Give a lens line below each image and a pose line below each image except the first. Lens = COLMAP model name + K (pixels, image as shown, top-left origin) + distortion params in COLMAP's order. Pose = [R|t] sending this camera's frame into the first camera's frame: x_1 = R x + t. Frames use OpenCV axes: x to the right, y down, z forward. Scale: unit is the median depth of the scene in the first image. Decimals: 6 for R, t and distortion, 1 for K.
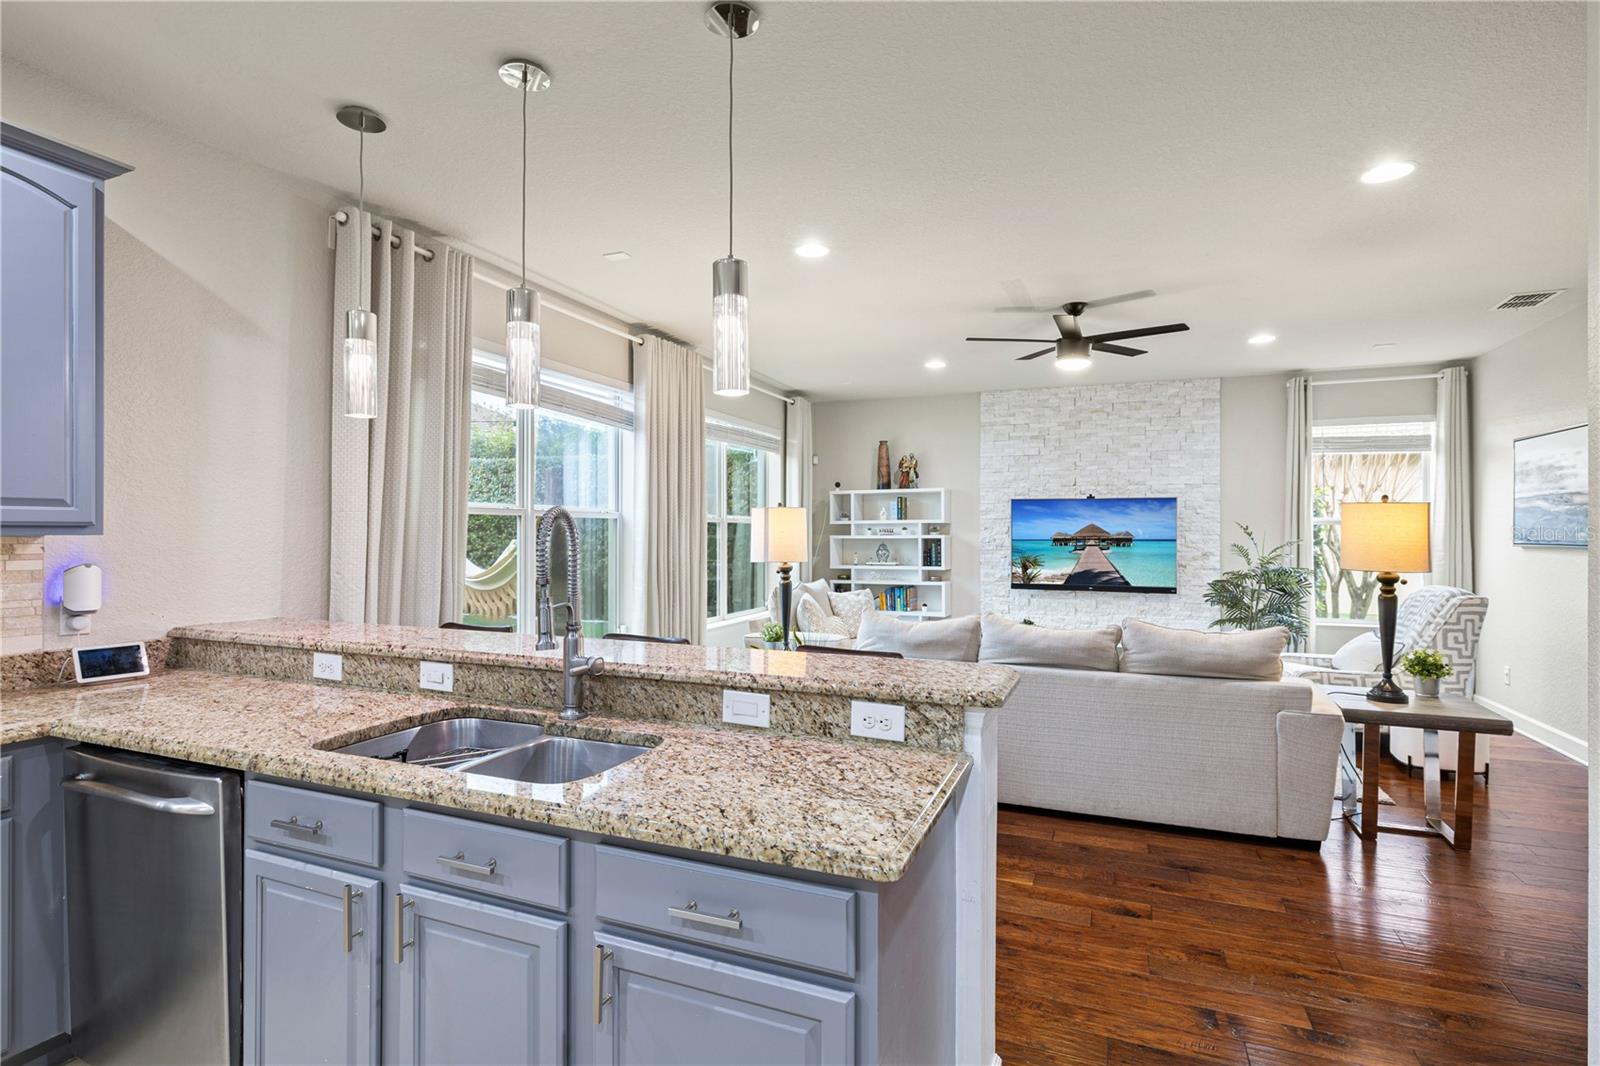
lens RADIAL K [[782.4, 0, 800.0], [0, 782.4, 528.2], [0, 0, 1]] dist [-0.002349, -0.000040]
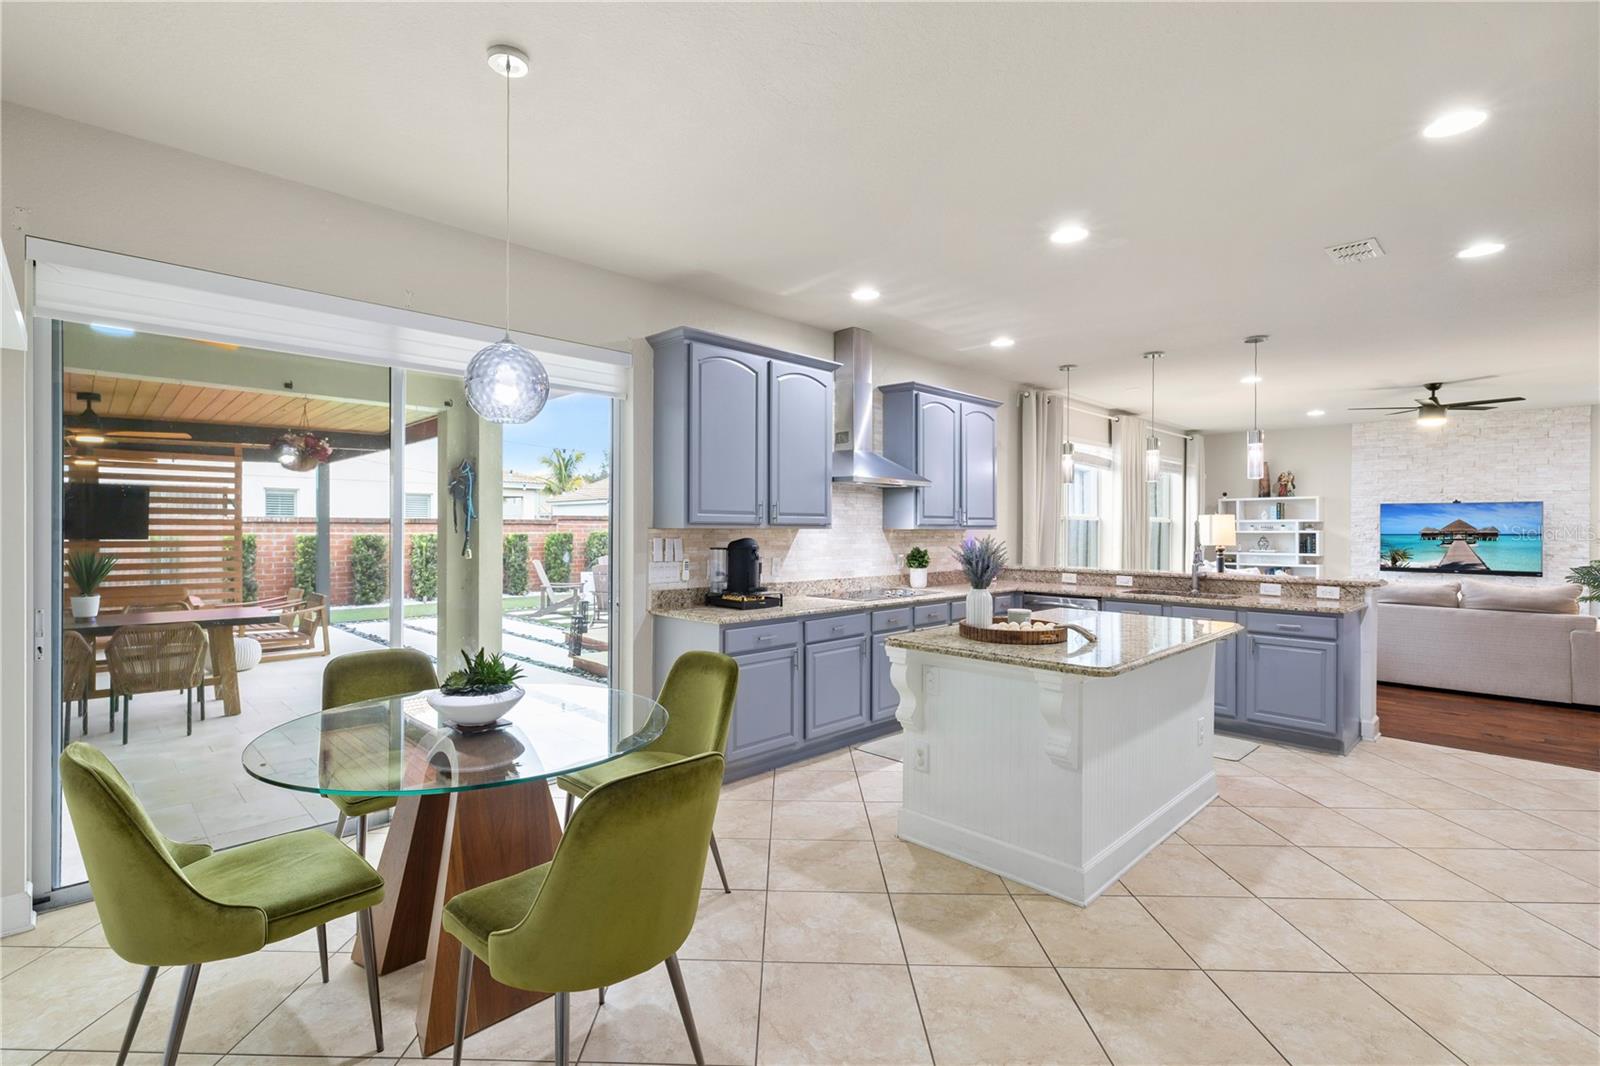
lens RADIAL K [[735.0, 0, 776.1], [0, 735.0, 531.1], [0, 0, 1]] dist [0.004171, -0.000306]
pose [[0.913336, 0.003205, -0.407193, -0.180466], [0.001058, 0.999947, 0.010242, -0.005101], [0.407205, -0.009785, 0.913284, -0.642752]]
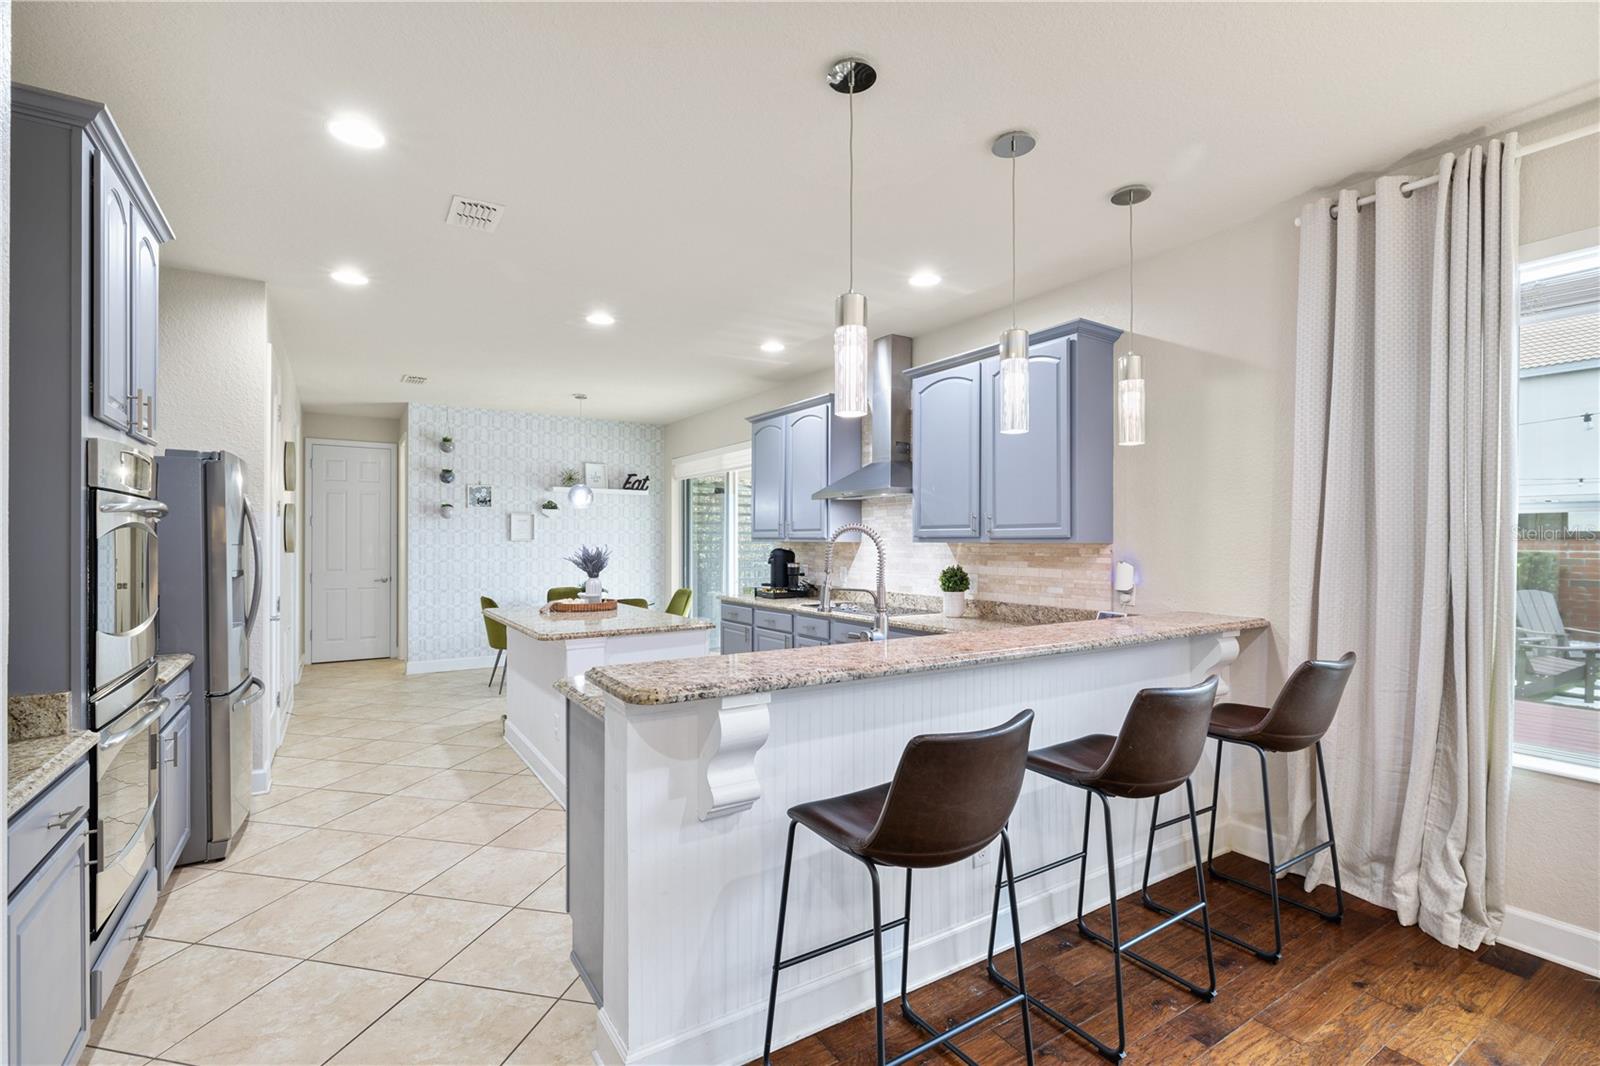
lens RADIAL K [[727.9, 0, 802.6], [0, 727.9, 537.7], [0, 0, 1]] dist [-0.006733, 0.001722]
pose [[-0.577500, -0.007207, -0.816359, 0.251539], [0.002866, 0.999937, -0.010855, 0.004273], [0.816386, -0.008608, -0.577443, 0.487937]]
